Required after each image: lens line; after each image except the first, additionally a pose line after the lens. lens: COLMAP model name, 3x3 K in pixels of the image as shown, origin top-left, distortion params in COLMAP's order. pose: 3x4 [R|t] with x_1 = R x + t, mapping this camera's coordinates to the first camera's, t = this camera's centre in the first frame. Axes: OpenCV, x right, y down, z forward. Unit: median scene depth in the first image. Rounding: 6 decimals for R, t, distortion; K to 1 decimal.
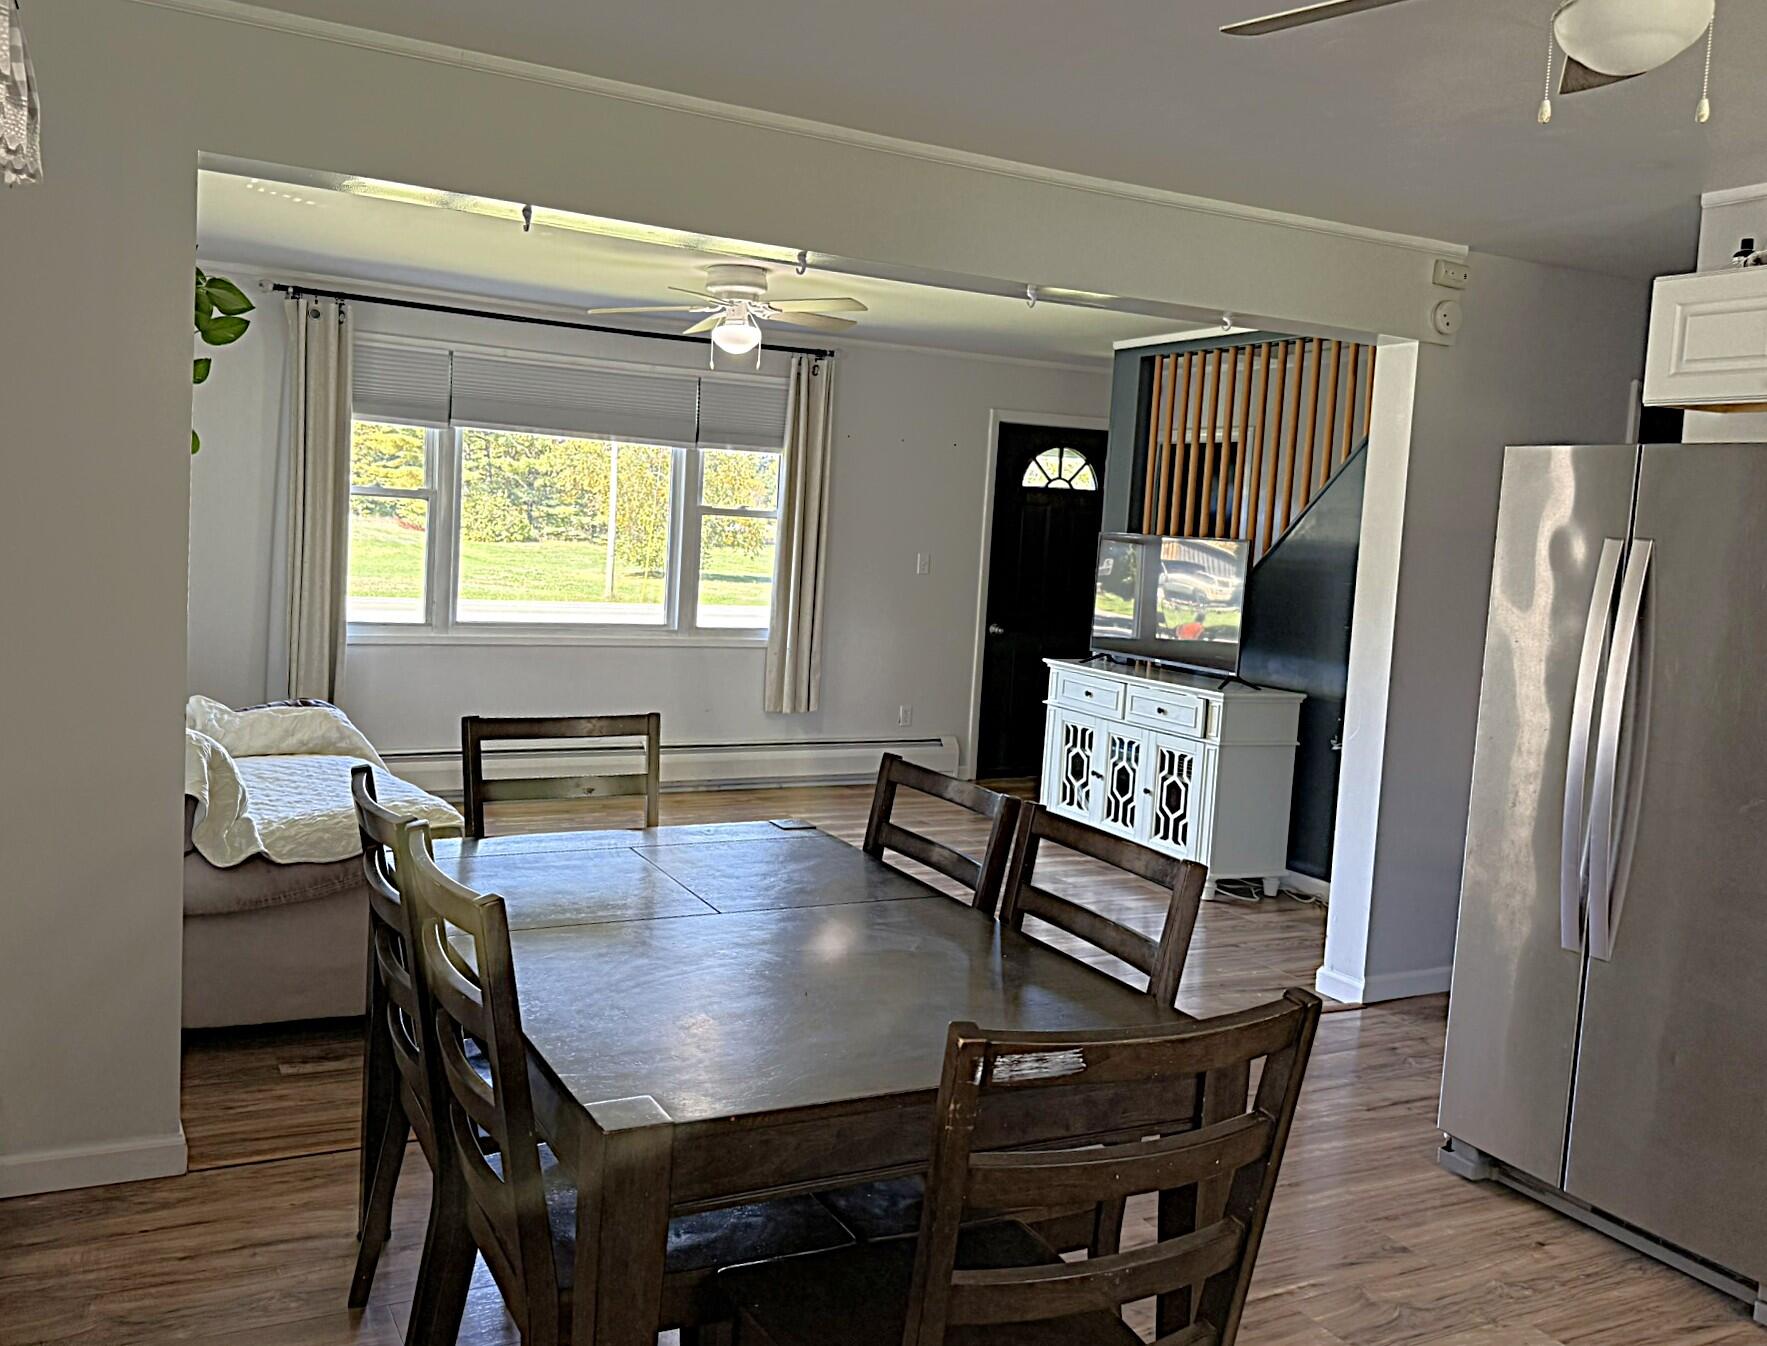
lens RADIAL K [[1548.7, 0, 874.0], [0, 1548.7, 671.7], [0, 0, 1]] dist [0.111222, -0.011489]
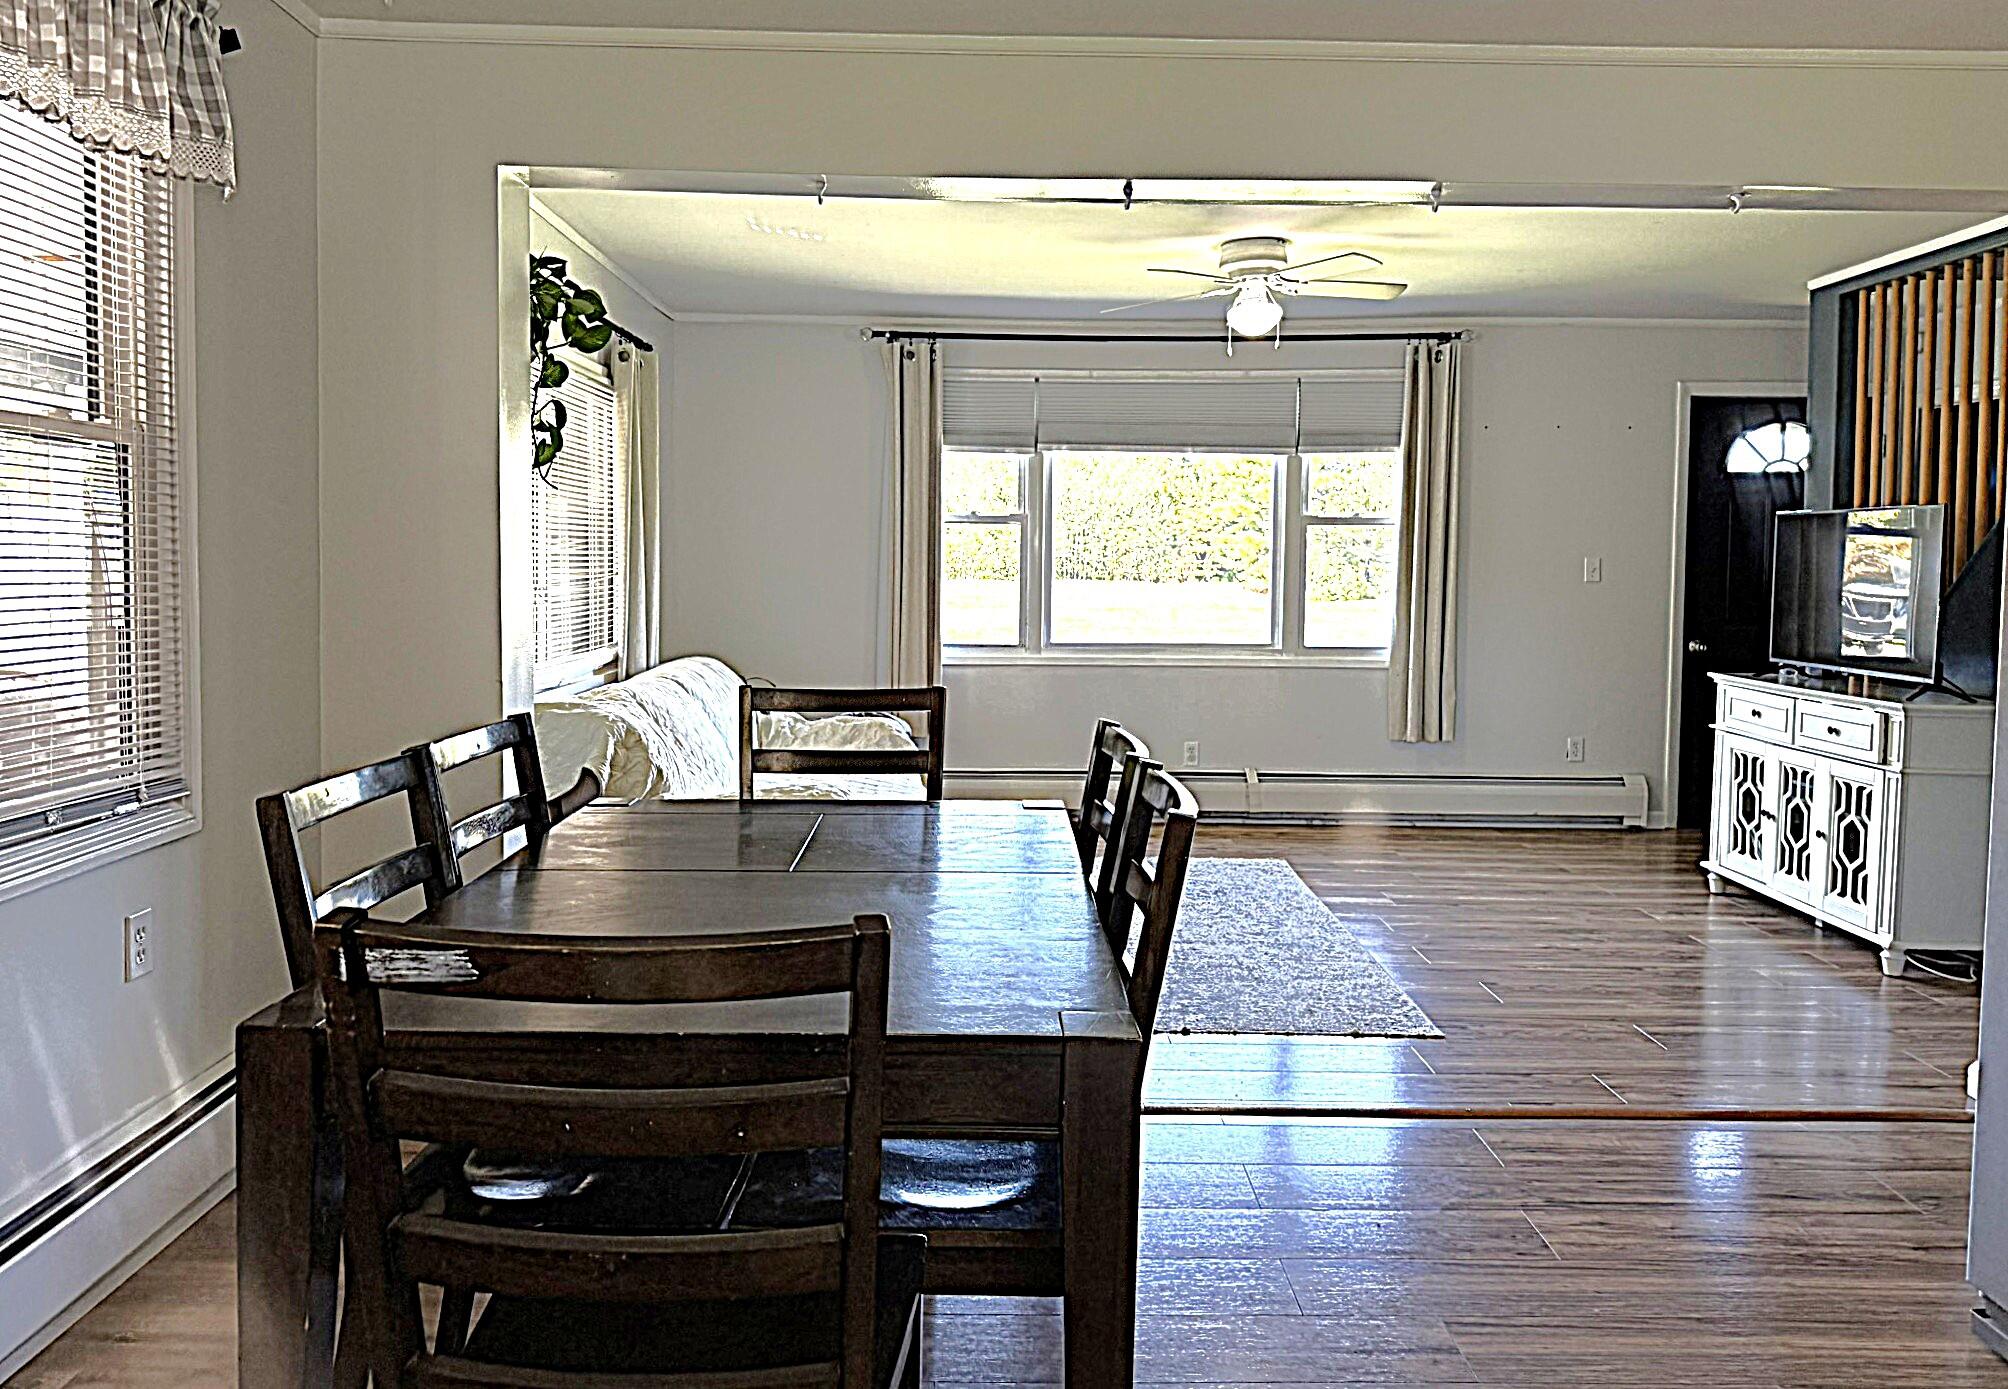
lens RADIAL K [[1558.6, 0, 998.1], [0, 1558.6, 694.4], [0, 0, 1]] dist [0.029501, -0.005370]
pose [[0.875990, -0.010155, -0.482222, 0.189735], [-0.005863, 0.999480, -0.031698, 0.033078], [0.482293, 0.030595, 0.875476, 0.104493]]
